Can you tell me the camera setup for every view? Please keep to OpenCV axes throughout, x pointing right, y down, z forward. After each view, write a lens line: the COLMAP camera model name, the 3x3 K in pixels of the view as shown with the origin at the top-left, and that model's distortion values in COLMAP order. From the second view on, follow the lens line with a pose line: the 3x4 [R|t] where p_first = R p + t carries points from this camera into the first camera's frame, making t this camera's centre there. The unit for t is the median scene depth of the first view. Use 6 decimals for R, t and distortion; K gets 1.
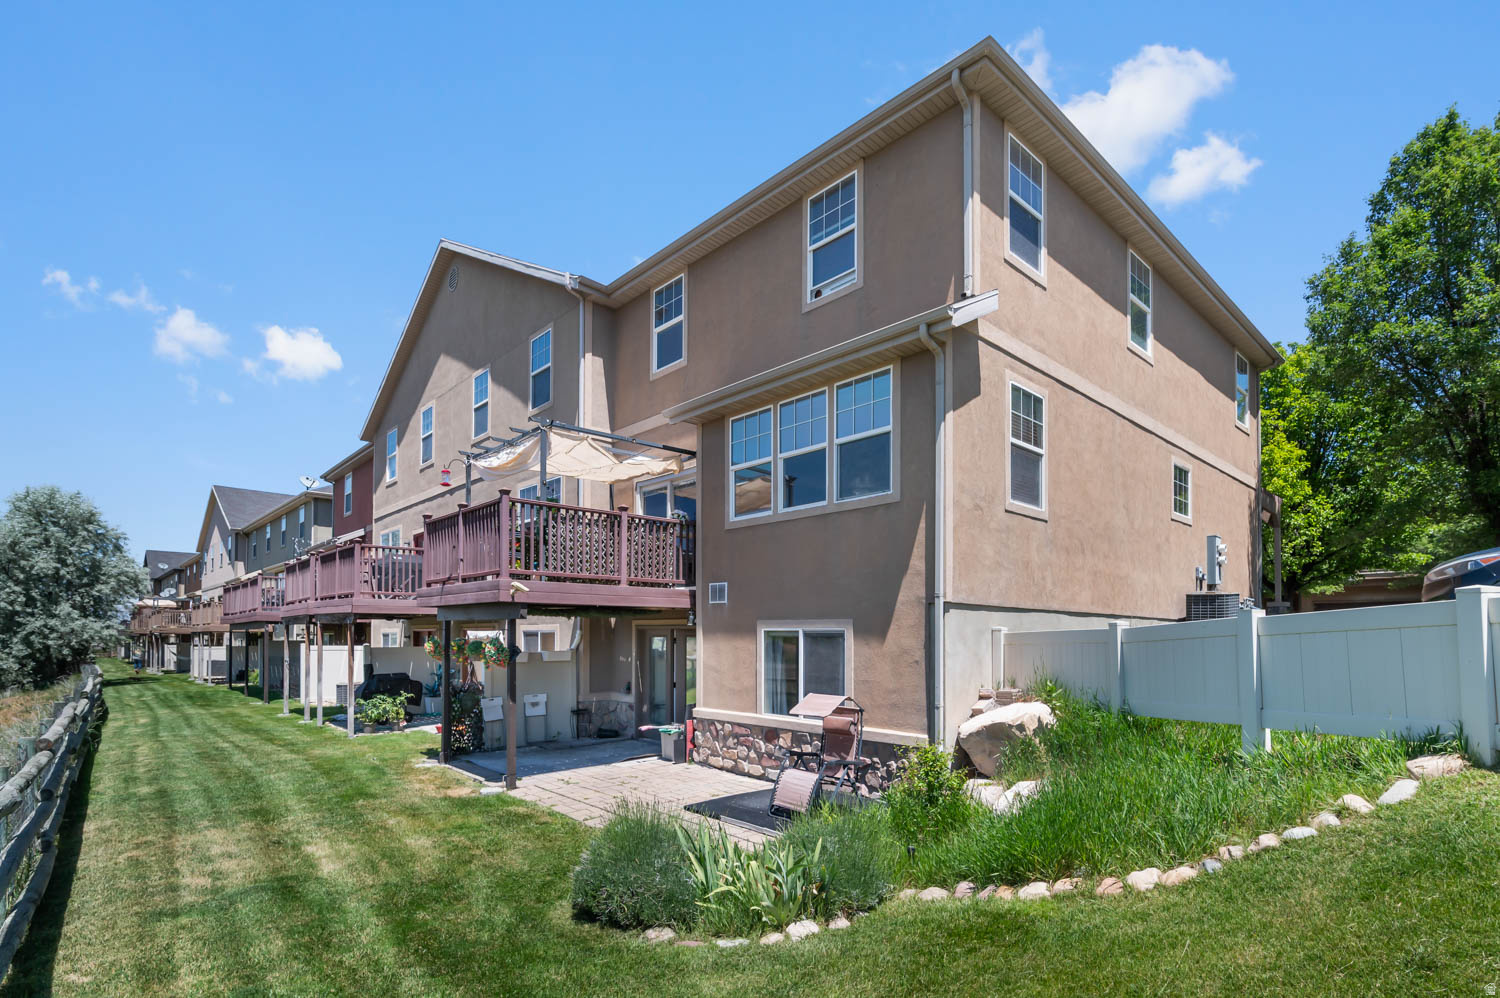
lens RADIAL K [[715.0, 0, 767.1], [0, 715.0, 636.9], [0, 0, 1]] dist [0.003336, 0.000164]
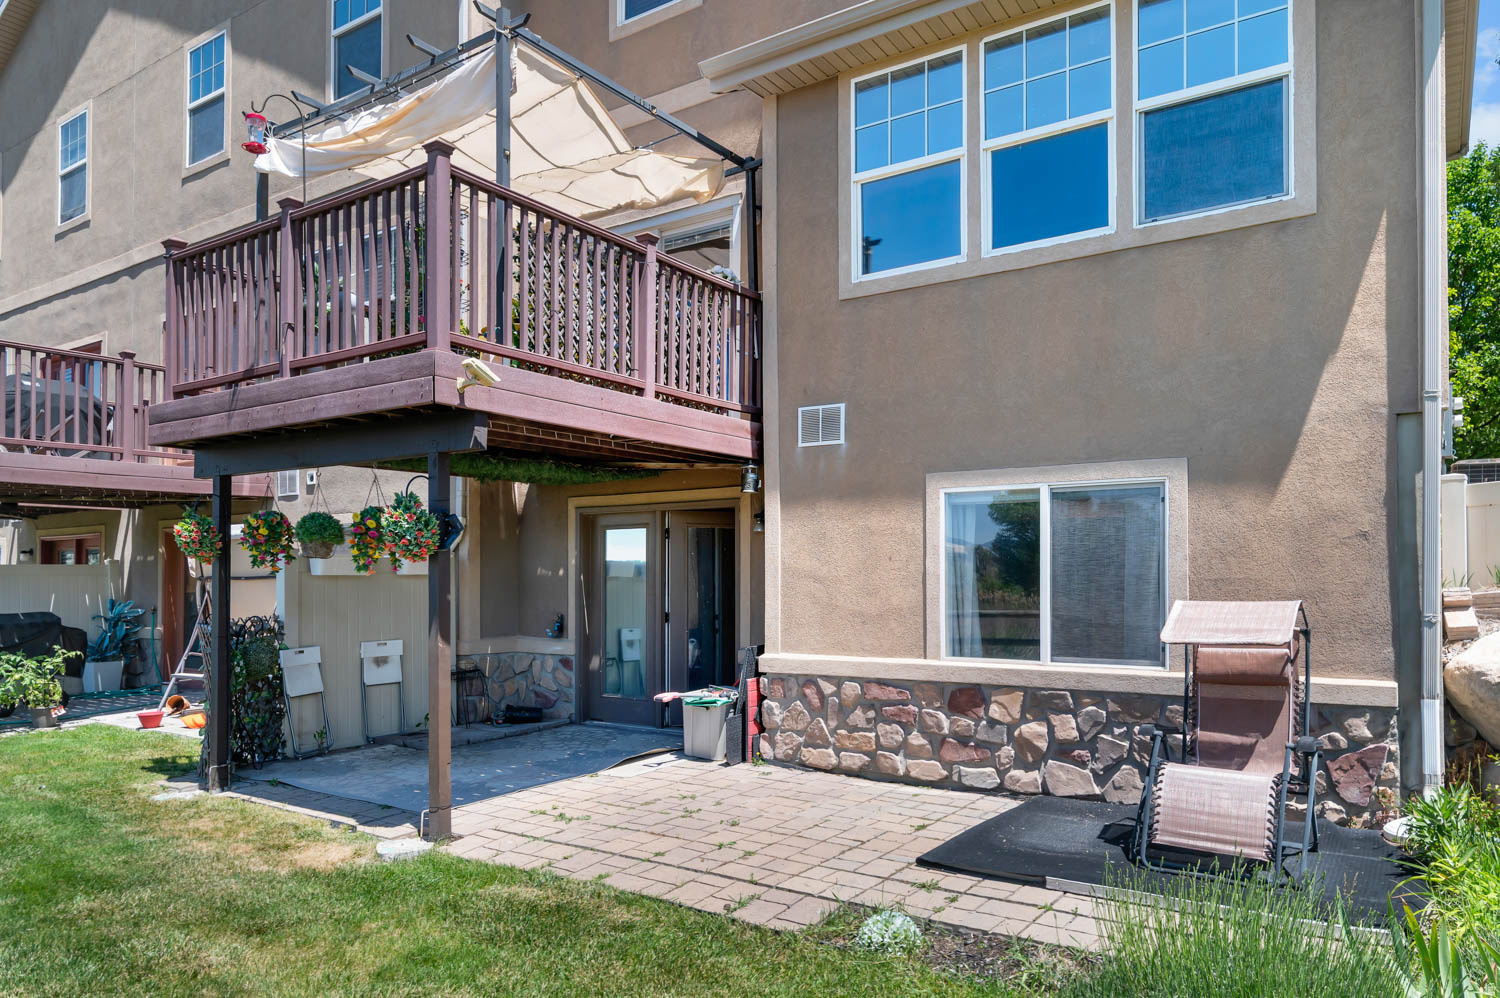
lens RADIAL K [[978.5, 0, 753.6], [0, 978.5, 583.3], [0, 0, 1]] dist [0.003242, -0.006003]
pose [[0.974064, -0.006803, 0.226172, -0.274092], [0.006945, 0.999976, 0.000167, 0.050351], [-0.226168, 0.001408, 0.974087, 0.333481]]
